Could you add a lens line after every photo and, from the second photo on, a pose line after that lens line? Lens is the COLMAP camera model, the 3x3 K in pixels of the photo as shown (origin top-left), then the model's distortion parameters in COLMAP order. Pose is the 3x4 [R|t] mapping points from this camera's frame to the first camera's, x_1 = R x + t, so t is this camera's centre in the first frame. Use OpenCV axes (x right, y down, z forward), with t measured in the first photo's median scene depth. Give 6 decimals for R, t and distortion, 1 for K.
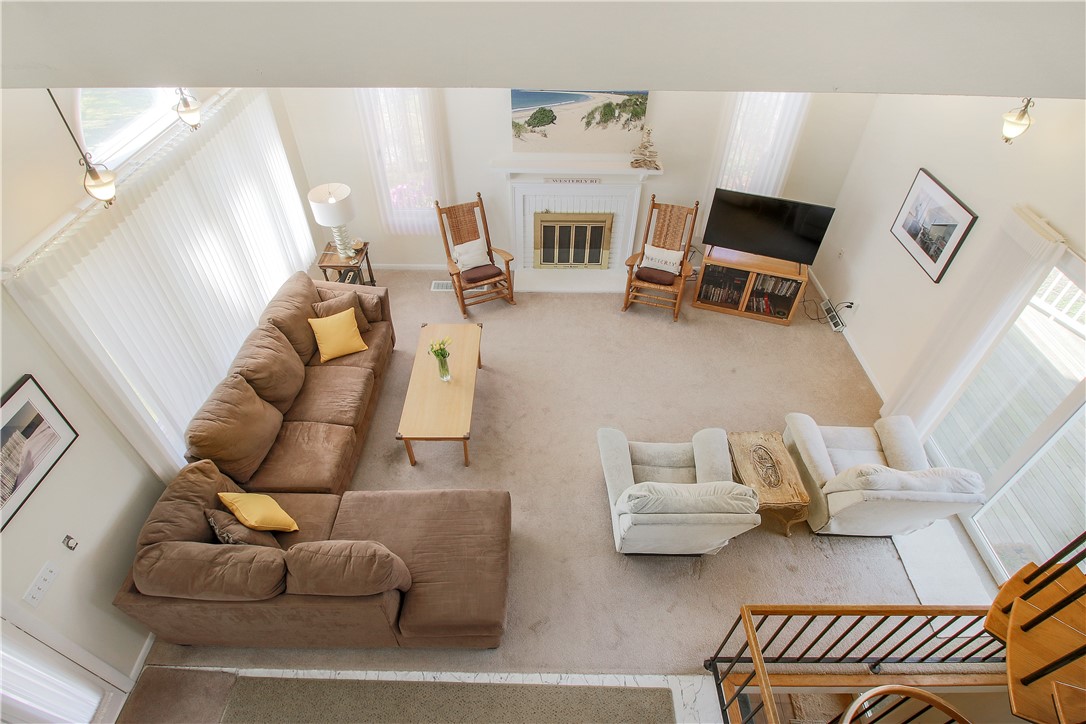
lens RADIAL K [[547.0, 0, 540.2], [0, 547.0, 347.8], [0, 0, 1]] dist [-0.002014, -0.012630]
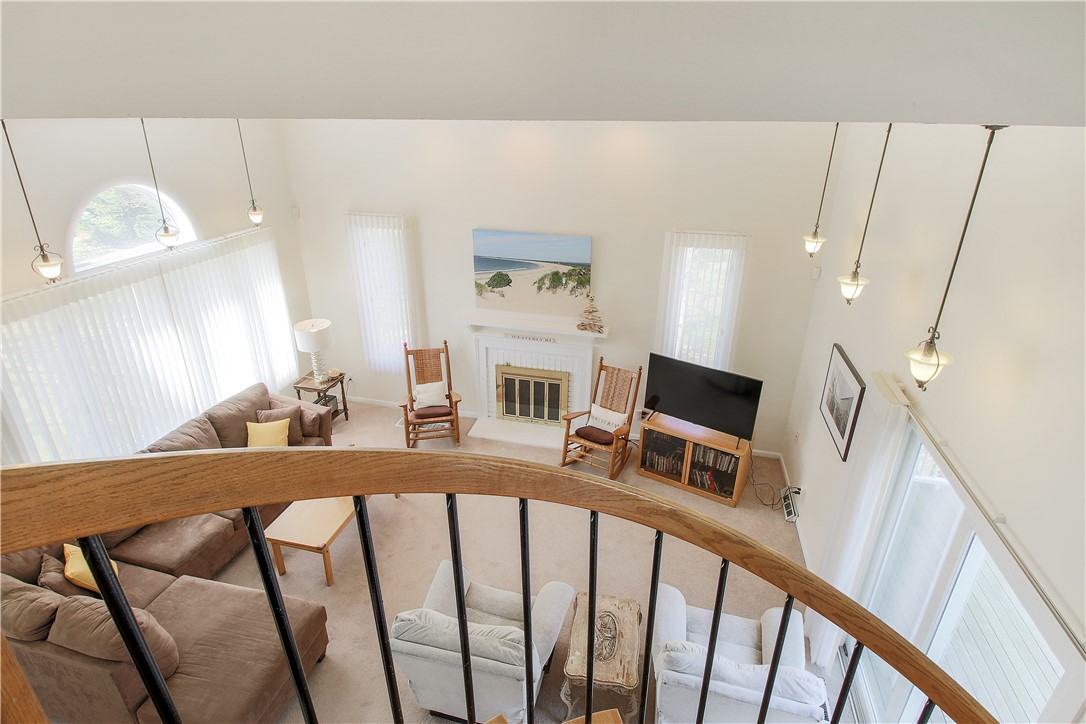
lens RADIAL K [[547.0, 0, 540.2], [0, 547.0, 347.8], [0, 0, 1]] dist [-0.002014, -0.012630]
pose [[0.973342, 0.092416, -0.209916, 0.317635], [-0.158531, 0.932488, -0.324551, 0.061242], [0.165751, 0.349177, 0.922281, 0.014761]]
